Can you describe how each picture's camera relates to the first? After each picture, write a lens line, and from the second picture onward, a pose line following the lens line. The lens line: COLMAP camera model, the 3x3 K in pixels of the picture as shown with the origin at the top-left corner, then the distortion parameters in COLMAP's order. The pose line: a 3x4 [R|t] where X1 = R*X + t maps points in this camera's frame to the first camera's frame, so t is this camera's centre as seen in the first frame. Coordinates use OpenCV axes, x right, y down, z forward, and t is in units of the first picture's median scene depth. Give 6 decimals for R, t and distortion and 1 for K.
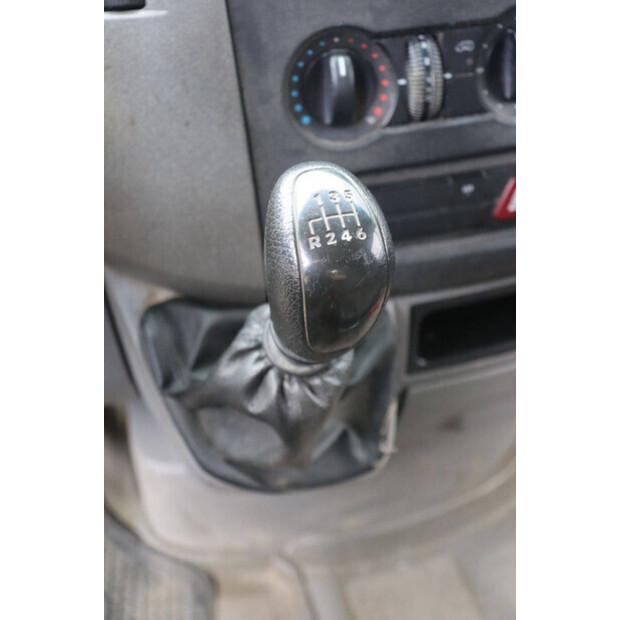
lens RADIAL K [[784.5, 0, 310.0], [0, 784.5, 310.0], [0, 0, 1]] dist [0.003362, -0.030860]
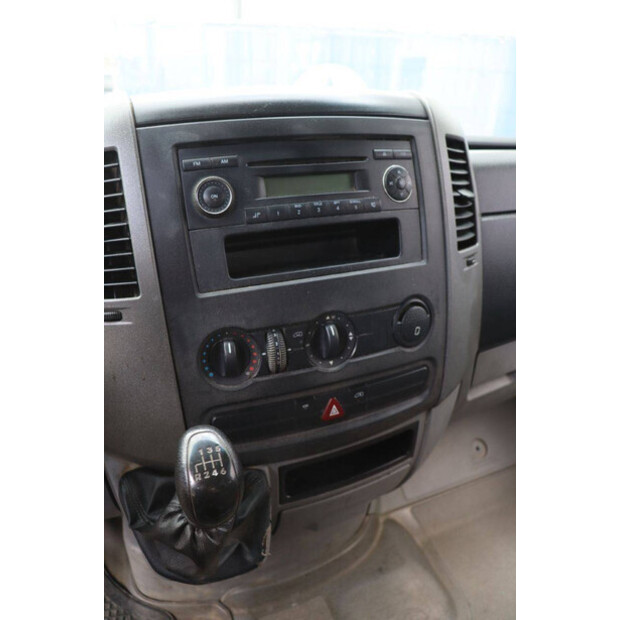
lens RADIAL K [[511.3, 0, 310.0], [0, 511.3, 310.0], [0, 0, 1]] dist [-0.172800, 0.144795]
pose [[0.995204, -0.004799, 0.097703, 0.108994], [0.022108, 0.983988, -0.176858, -0.180261], [-0.095290, 0.178170, 0.979375, -0.185139]]
